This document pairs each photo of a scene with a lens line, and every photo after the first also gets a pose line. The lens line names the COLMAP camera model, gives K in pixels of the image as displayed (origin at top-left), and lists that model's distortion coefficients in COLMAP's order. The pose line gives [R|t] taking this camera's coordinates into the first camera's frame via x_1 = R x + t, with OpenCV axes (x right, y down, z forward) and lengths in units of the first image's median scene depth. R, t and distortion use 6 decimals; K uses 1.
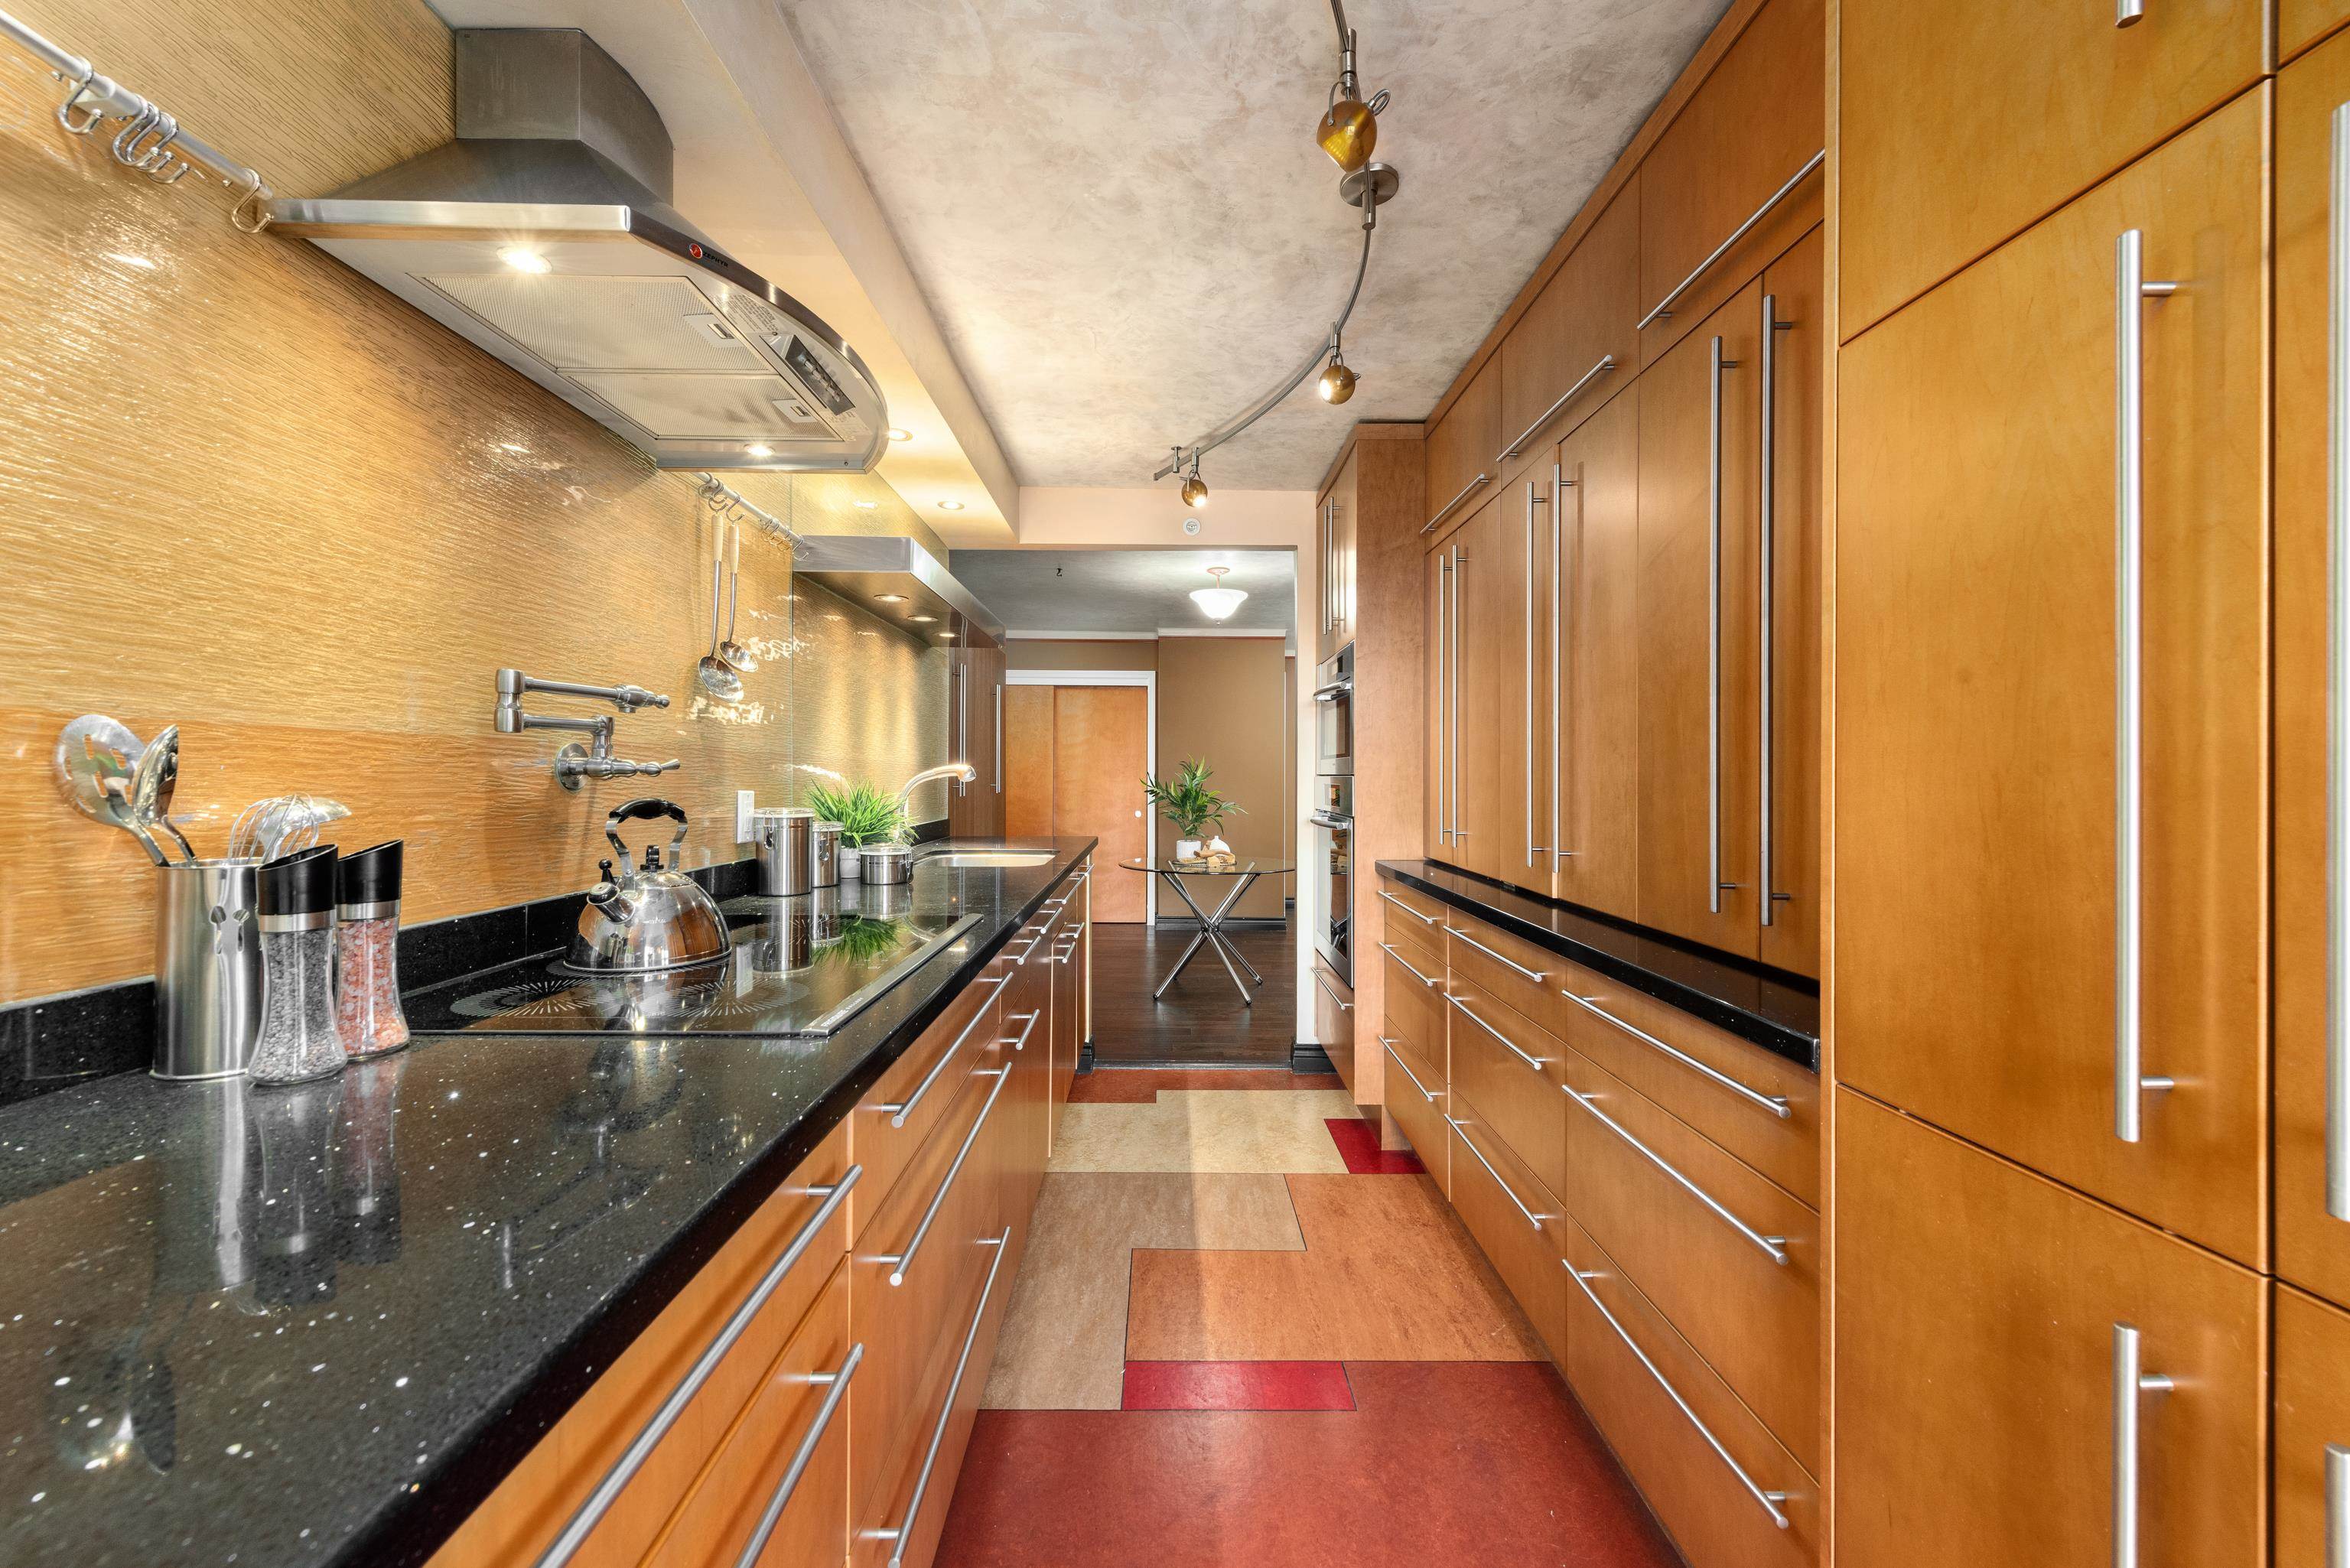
lens RADIAL K [[915.1, 0, 1183.1], [0, 915.1, 777.2], [0, 0, 1]] dist [0.007609, -0.002834]
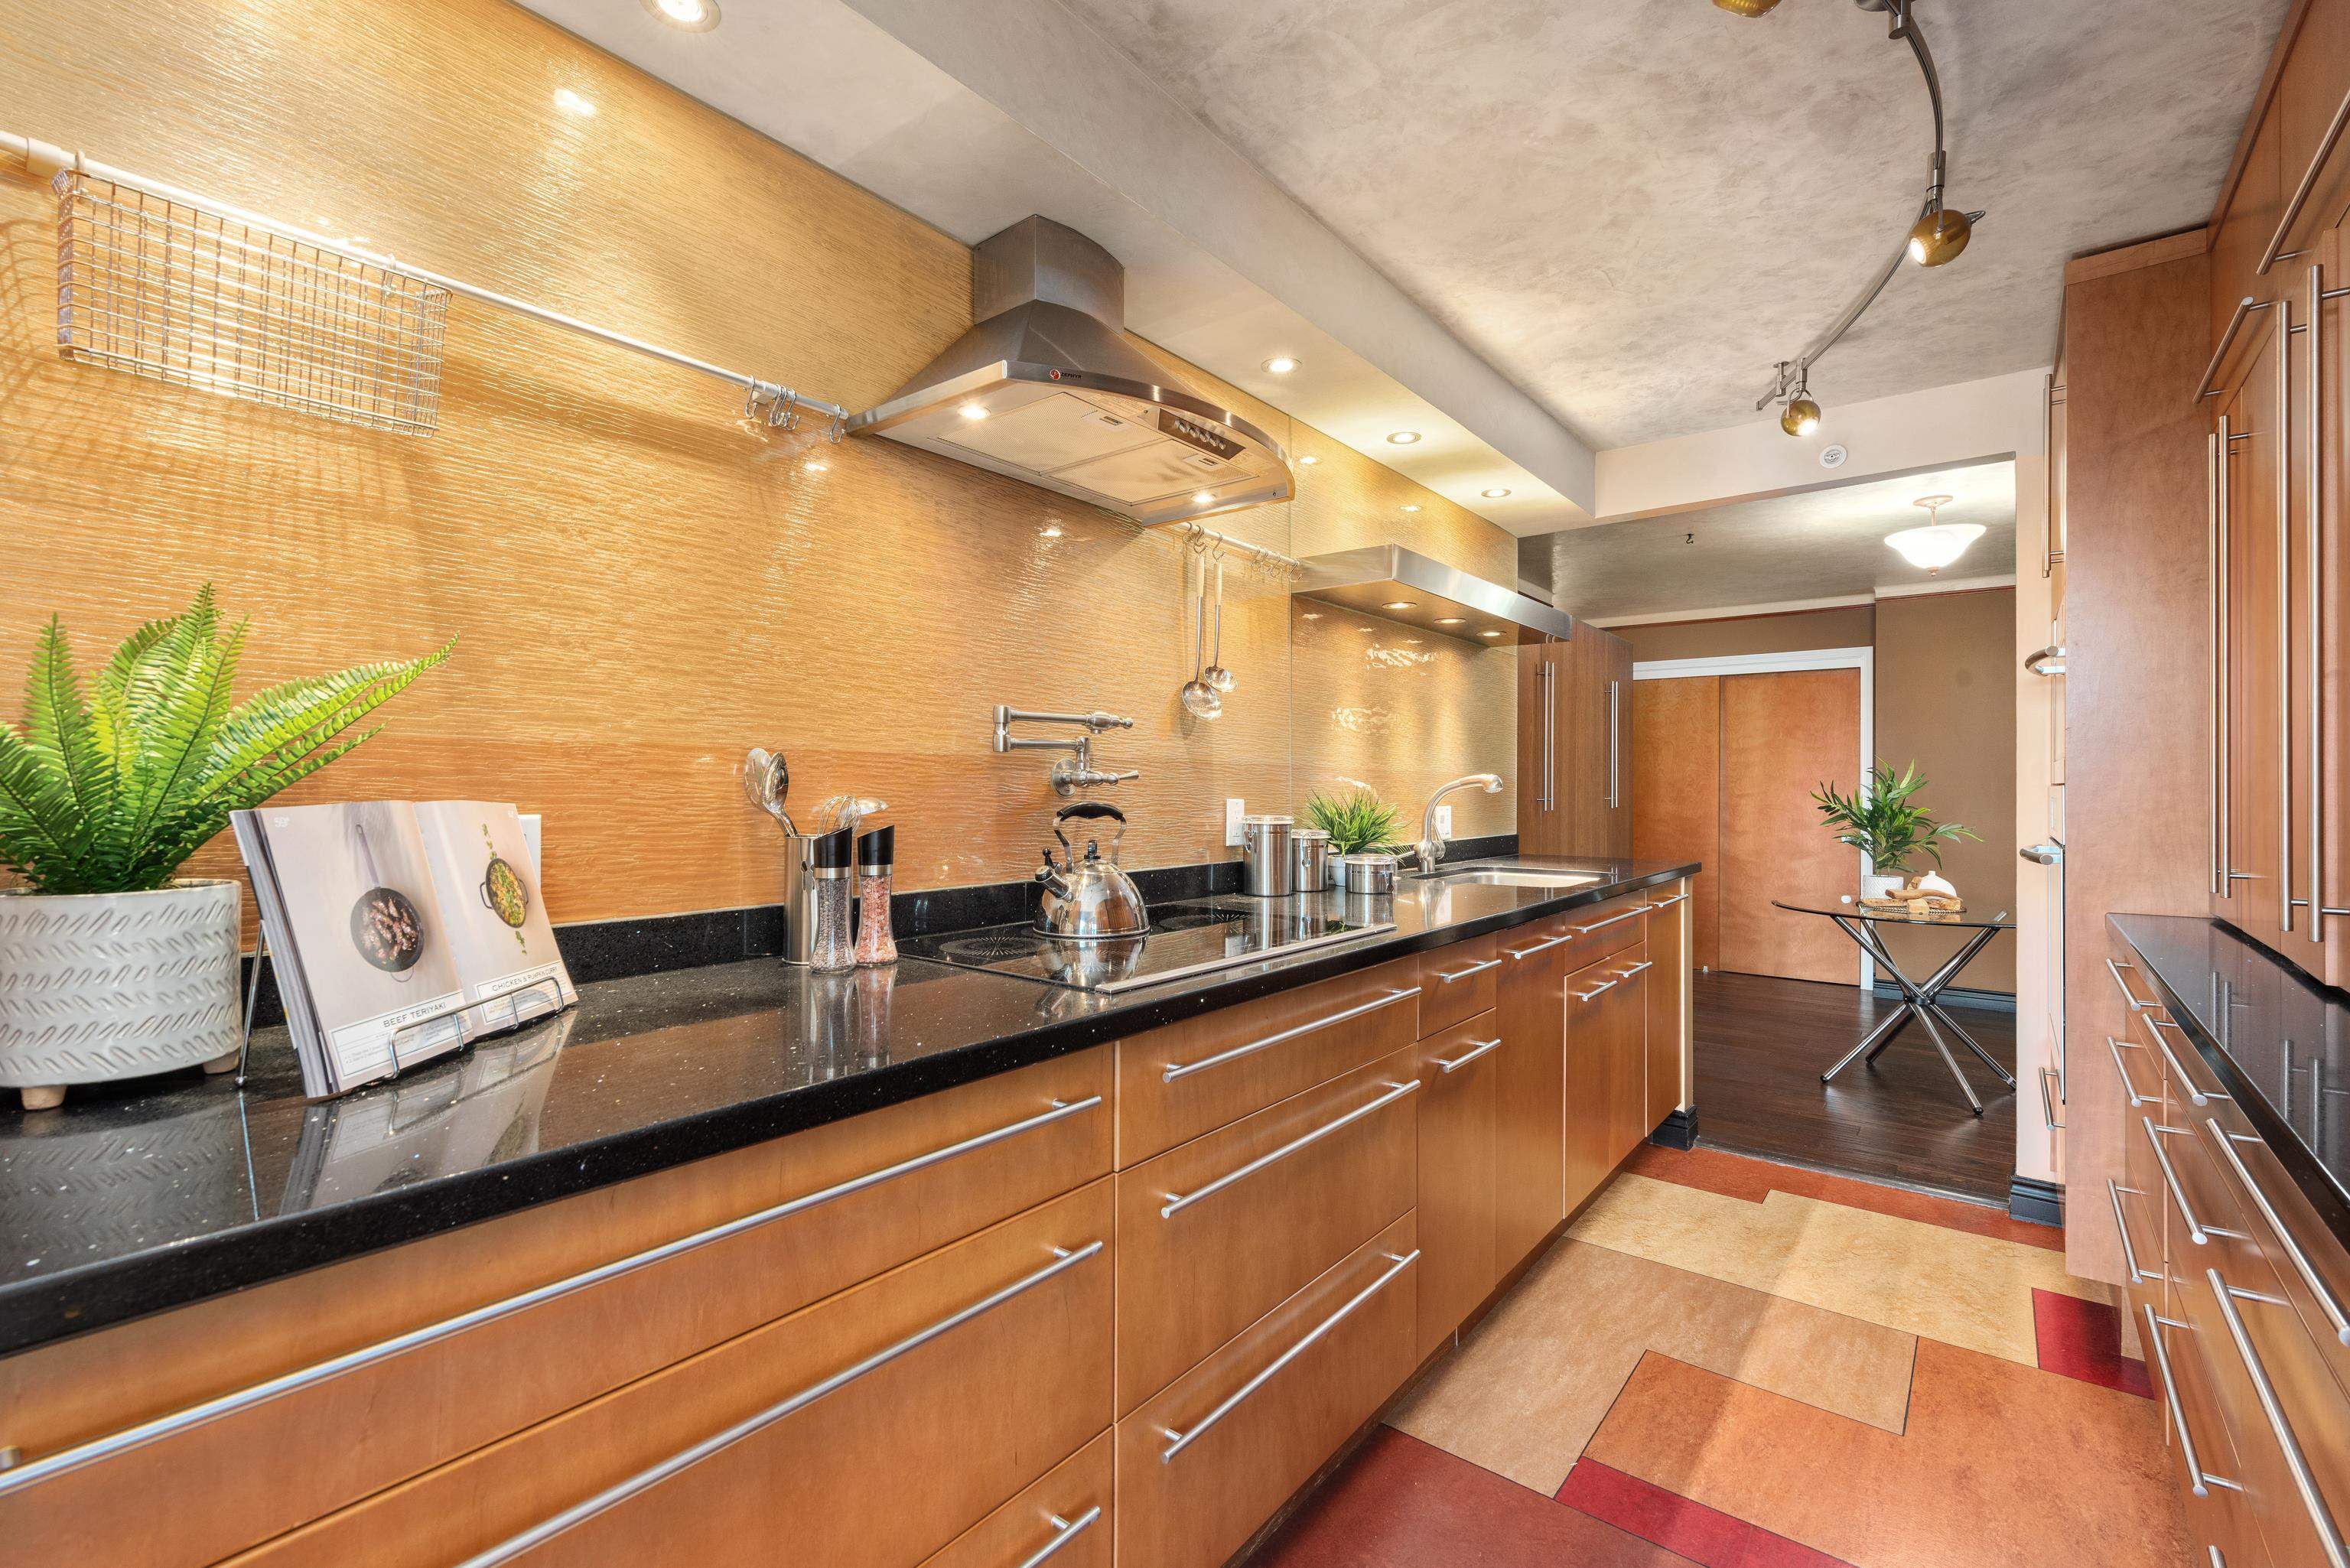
lens RADIAL K [[1028.0, 0, 1181.0], [0, 1028.0, 786.9], [0, 0, 1]] dist [0.016341, -0.005282]
pose [[0.774059, -0.002731, -0.633108, 0.212255], [-0.000184, 0.999990, -0.004539, 0.004627], [0.633114, 0.003630, 0.774050, -0.002849]]
